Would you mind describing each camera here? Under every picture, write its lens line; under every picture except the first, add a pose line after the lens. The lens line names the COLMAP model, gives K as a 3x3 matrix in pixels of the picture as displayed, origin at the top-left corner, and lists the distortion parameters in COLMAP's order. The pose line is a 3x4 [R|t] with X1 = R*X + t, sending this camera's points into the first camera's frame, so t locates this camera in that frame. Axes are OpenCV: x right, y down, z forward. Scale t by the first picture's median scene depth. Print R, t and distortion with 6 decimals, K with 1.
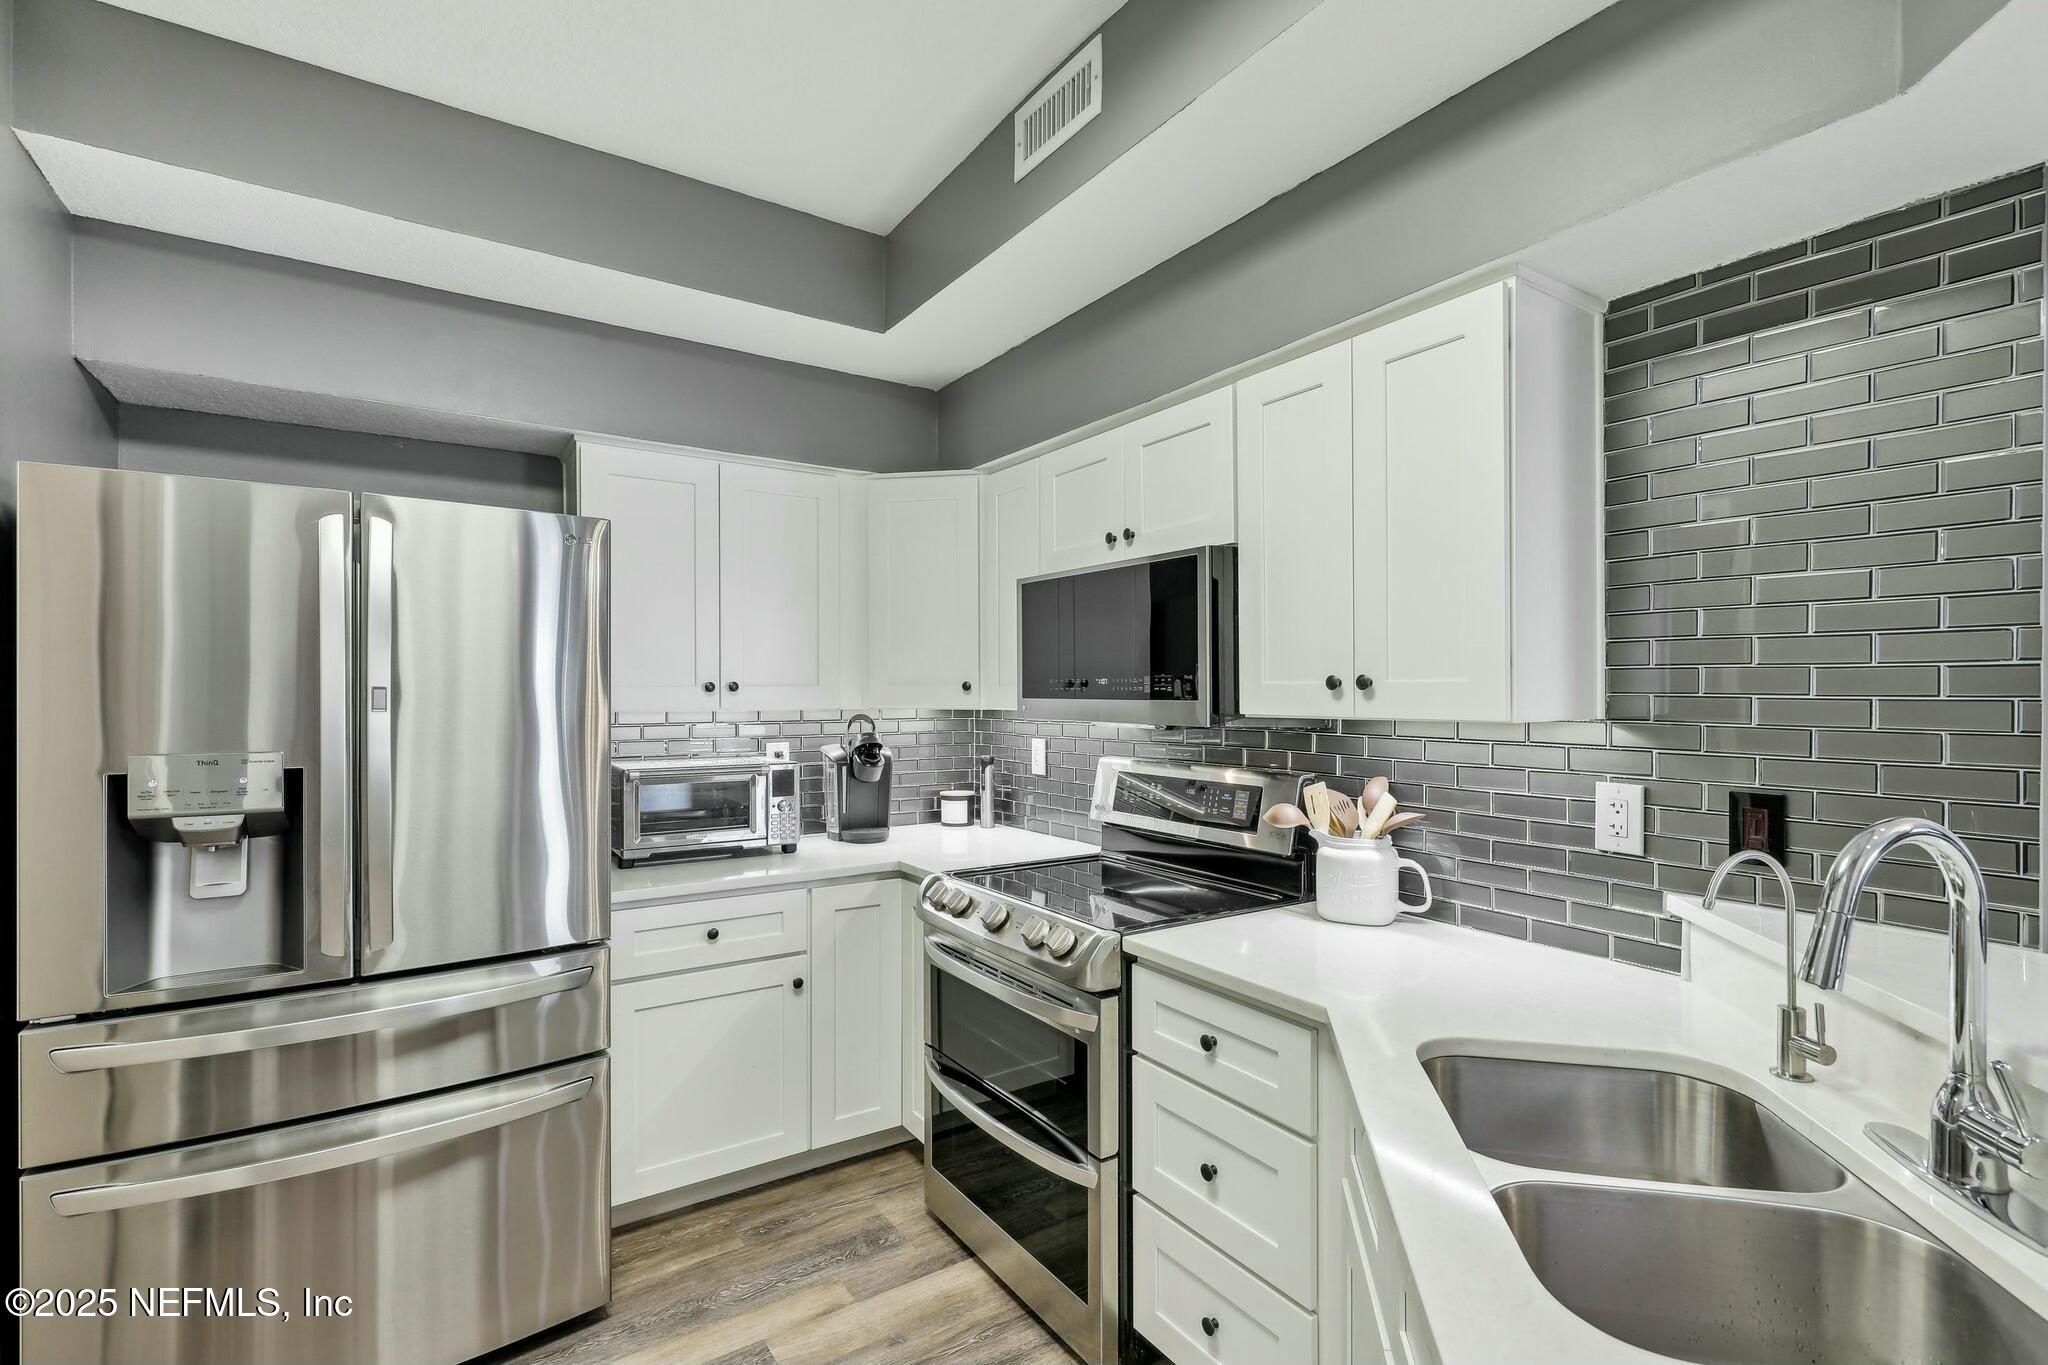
lens RADIAL K [[935.6, 0, 1021.7], [0, 935.6, 686.0], [0, 0, 1]] dist [0.010595, -0.000592]
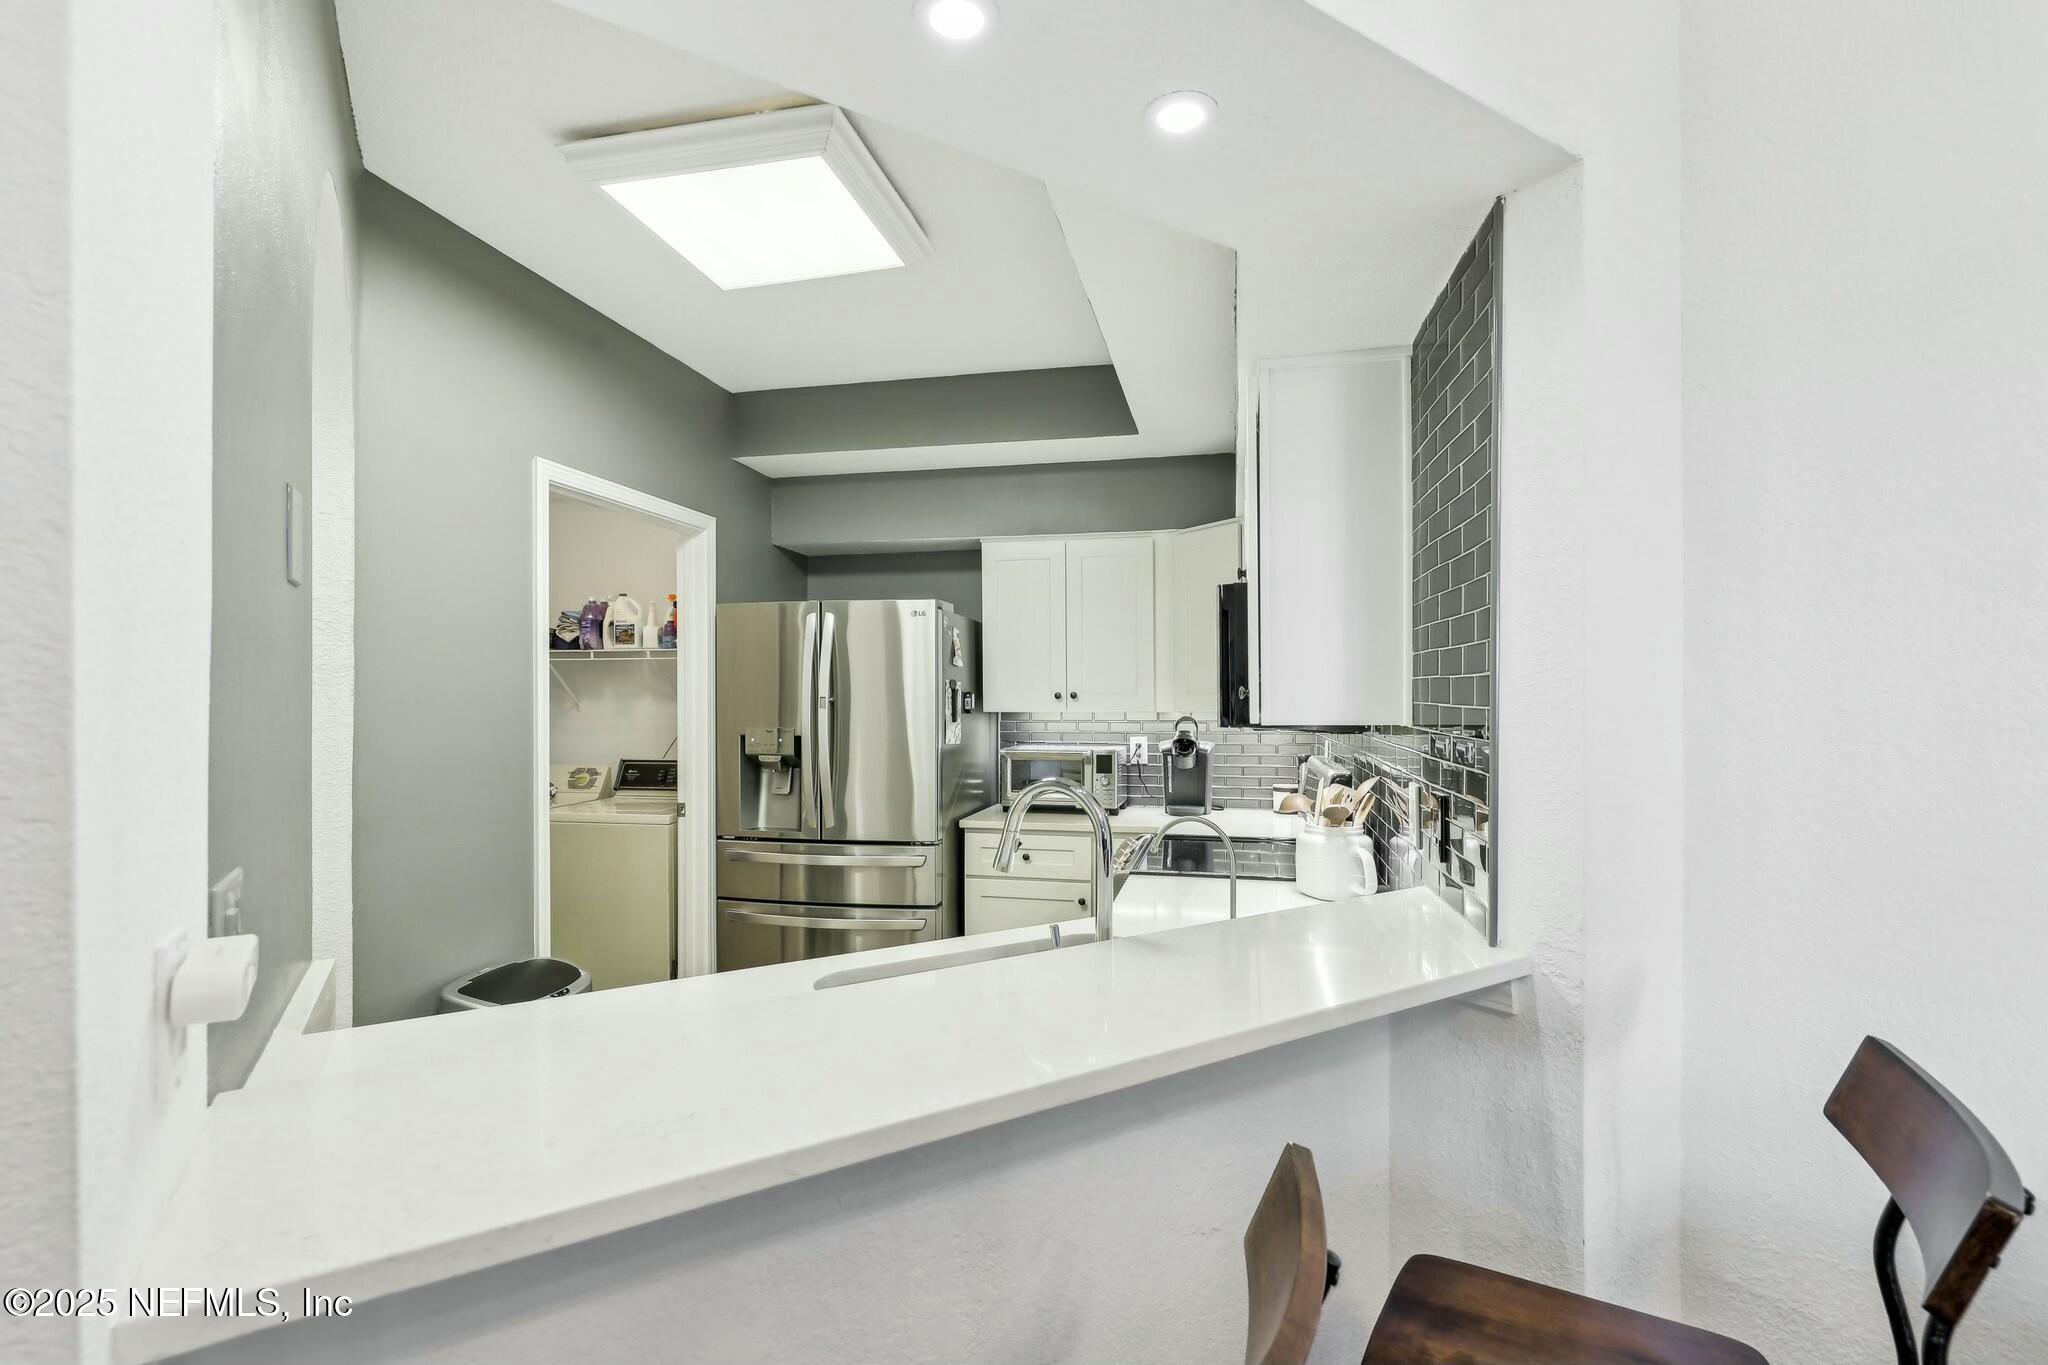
lens RADIAL K [[935.6, 0, 1032.3], [0, 935.6, 693.7], [0, 0, 1]] dist [0.010595, -0.000592]
pose [[0.698322, -0.003706, -0.715774, 0.582815], [0.005325, 0.999986, 0.000017, -0.002049], [0.715764, -0.003824, 0.698332, -0.045458]]
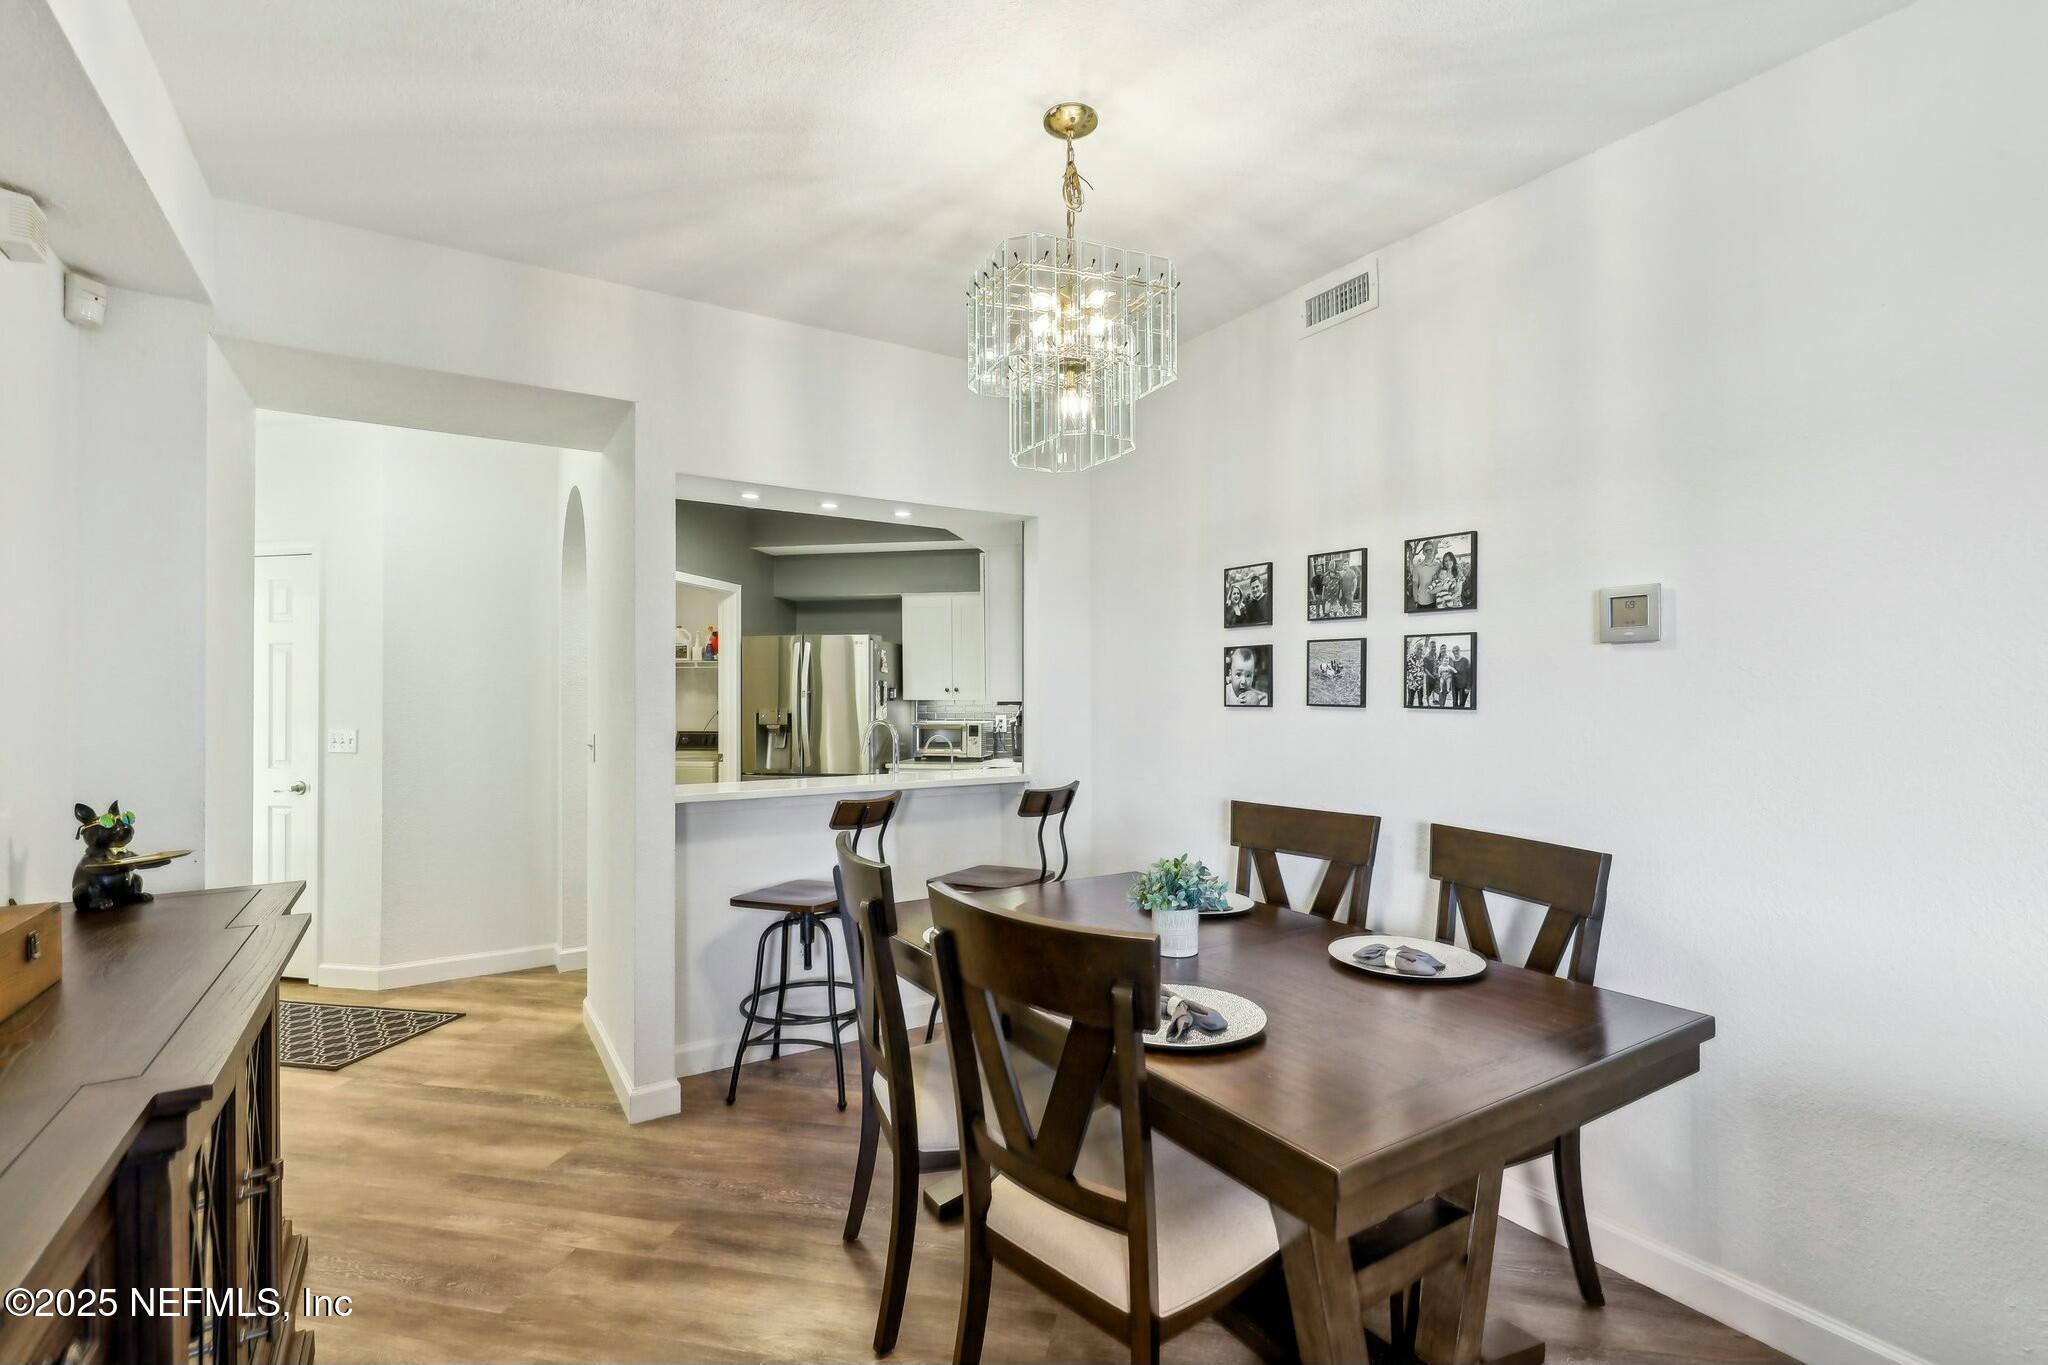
lens RADIAL K [[935.6, 0, 1022.0], [0, 935.6, 688.7], [0, 0, 1]] dist [0.010595, -0.000592]
pose [[0.697653, -0.005120, -0.716418, 1.300677], [0.007386, 0.999973, 0.000047, -0.000542], [0.716398, -0.005324, 0.697671, -0.466386]]
